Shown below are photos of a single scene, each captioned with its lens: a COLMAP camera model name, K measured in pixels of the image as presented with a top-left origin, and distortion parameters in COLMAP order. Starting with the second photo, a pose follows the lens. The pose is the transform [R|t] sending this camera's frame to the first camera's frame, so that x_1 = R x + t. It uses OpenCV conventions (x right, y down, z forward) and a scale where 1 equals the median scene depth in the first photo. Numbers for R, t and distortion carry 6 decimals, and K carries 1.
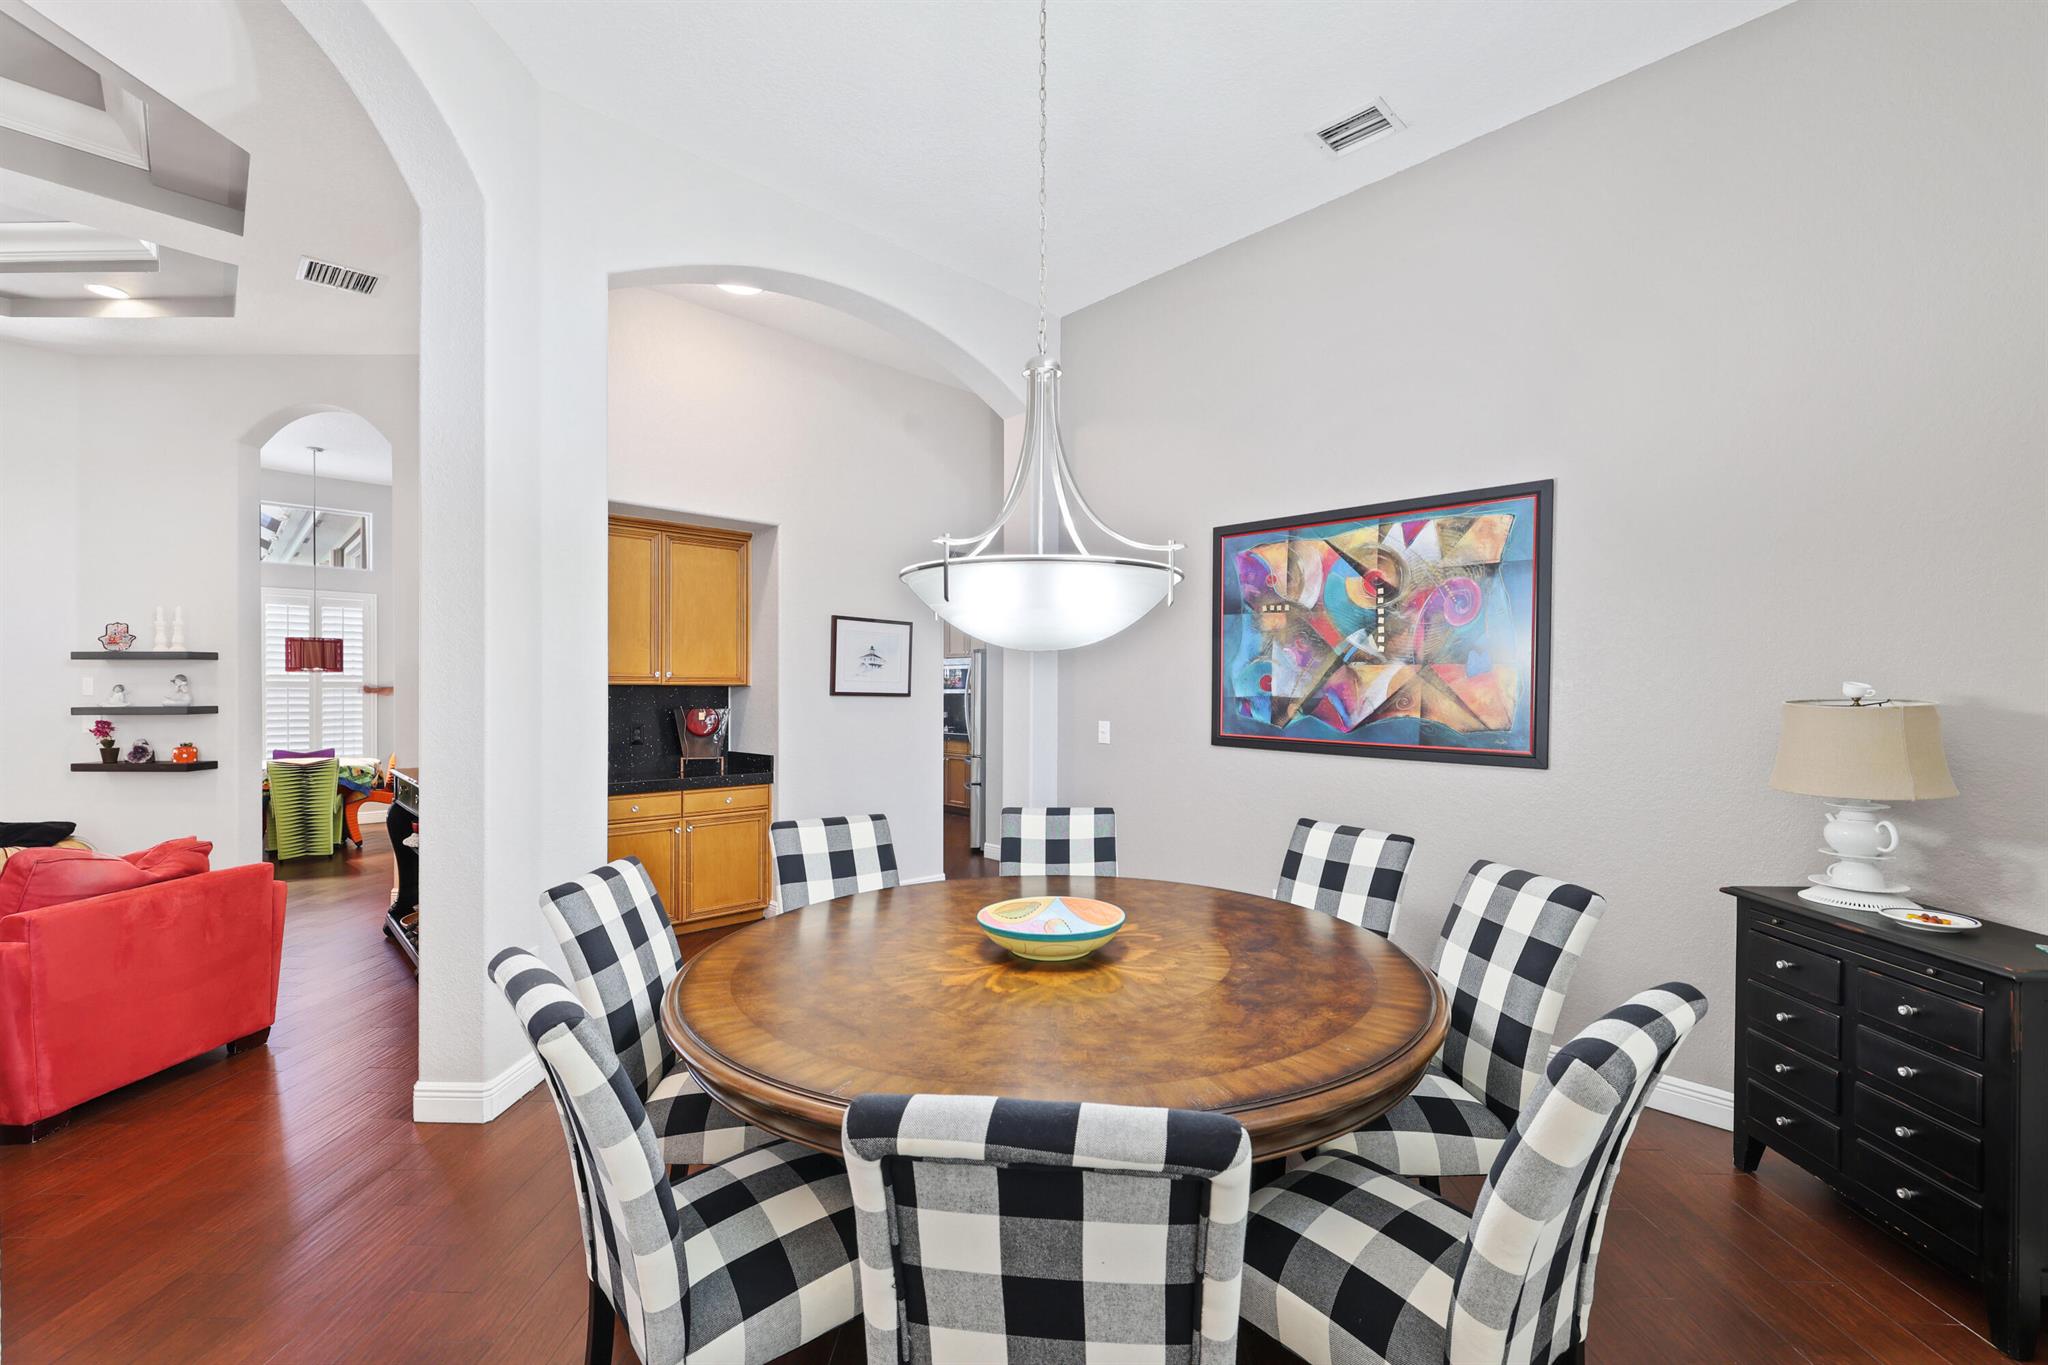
lens RADIAL K [[894.5, 0, 1019.8], [0, 894.5, 689.9], [0, 0, 1]] dist [-0.001081, 0.001437]
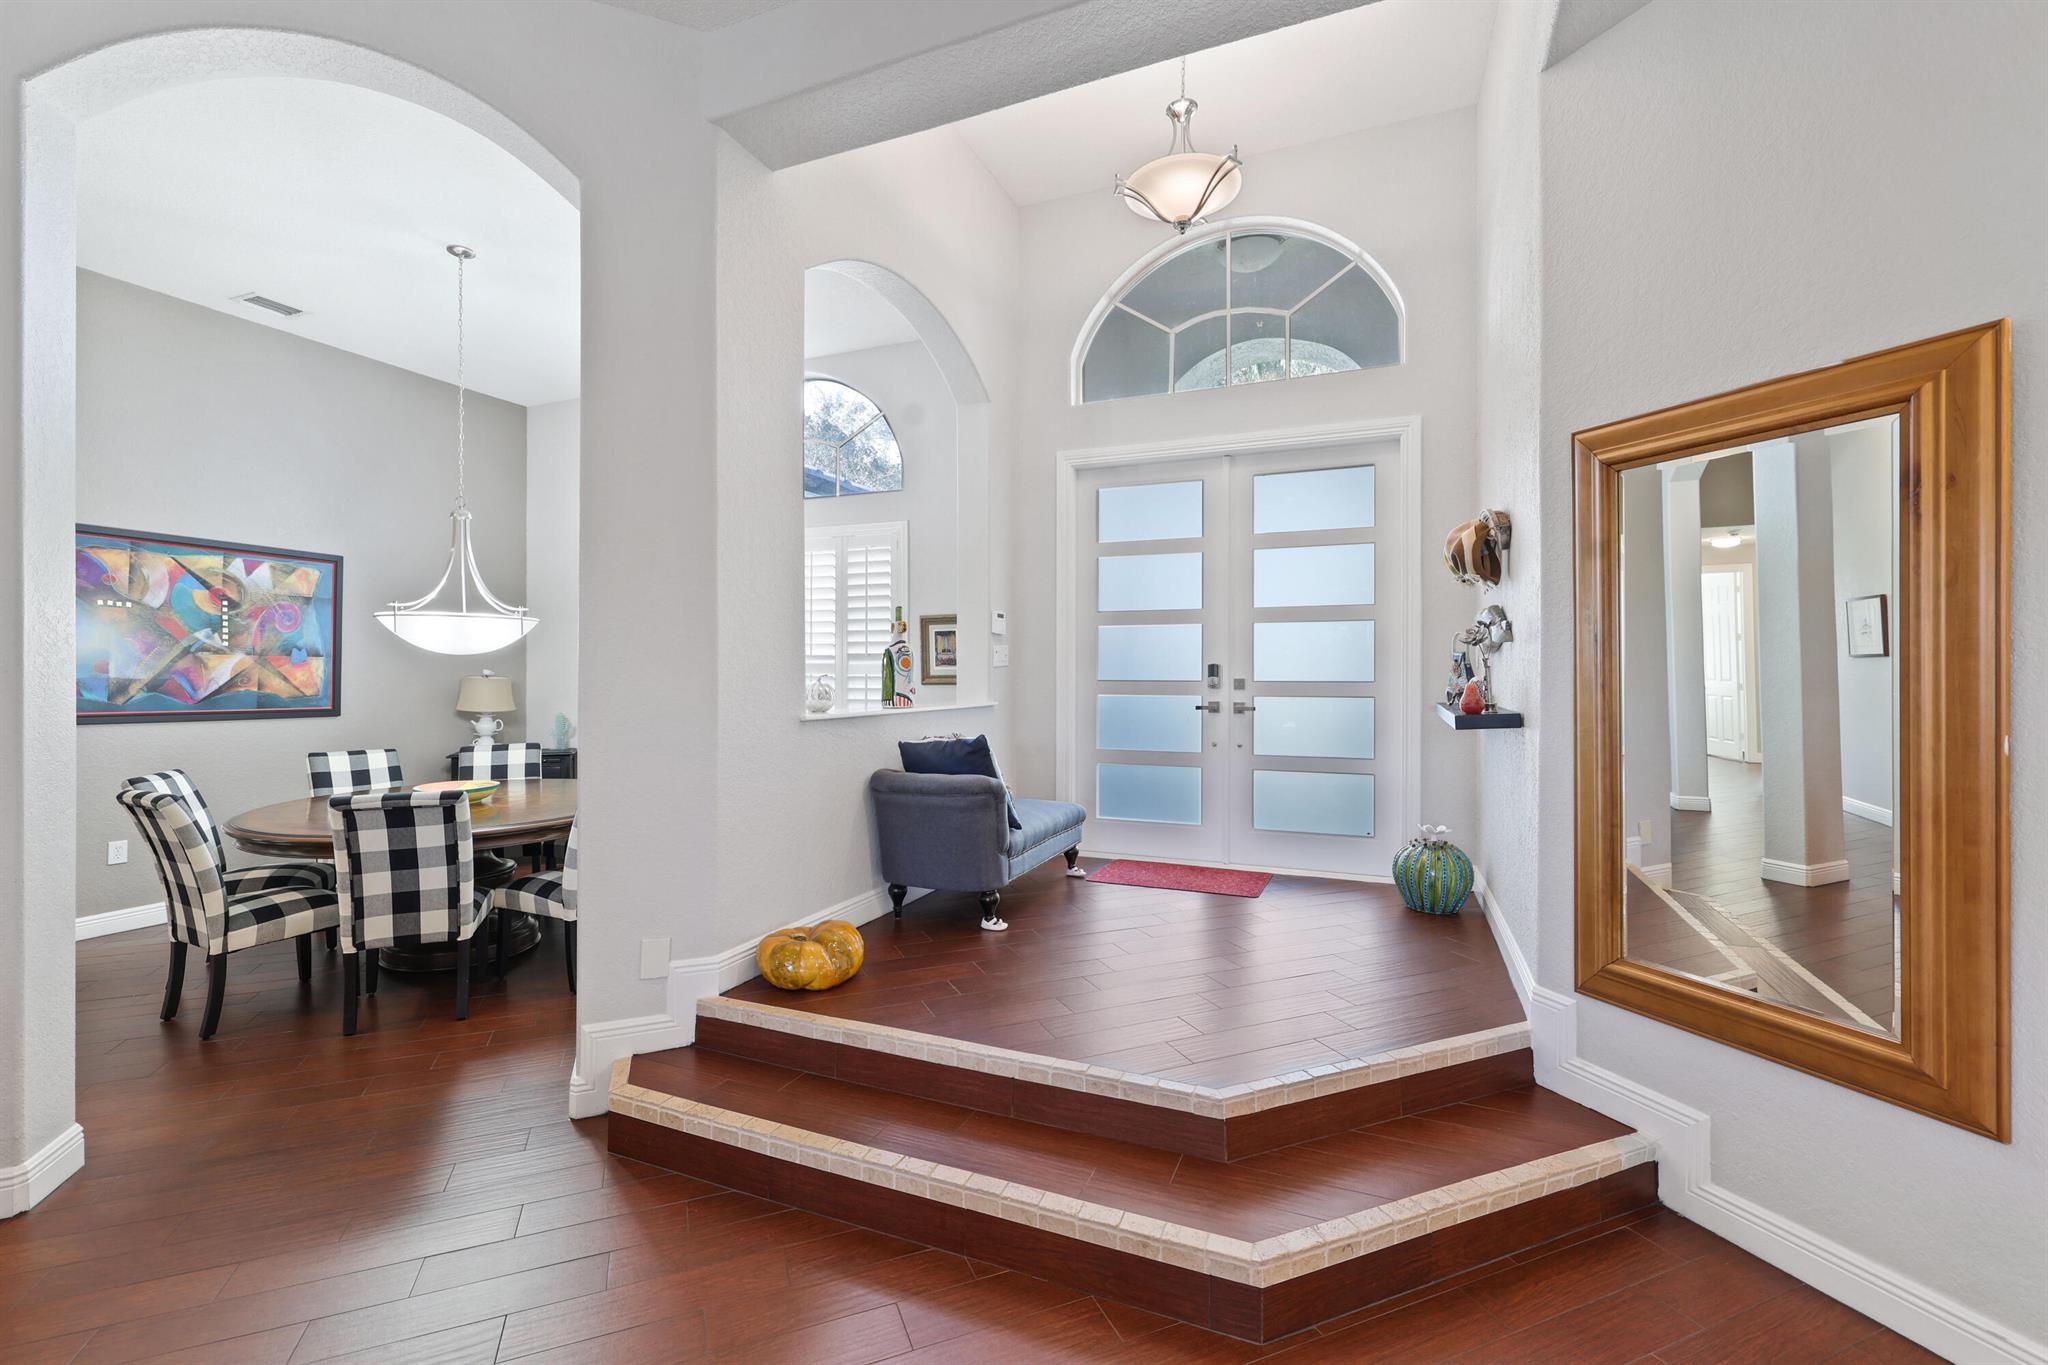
lens RADIAL K [[894.5, 0, 1023.8], [0, 894.5, 681.2], [0, 0, 1]] dist [-0.001081, 0.001437]
pose [[0.442884, 0.000267, 0.896579, -0.310758], [-0.001813, 0.999998, 0.000598, 0.010857], [-0.896577, -0.001891, 0.442884, -0.772786]]
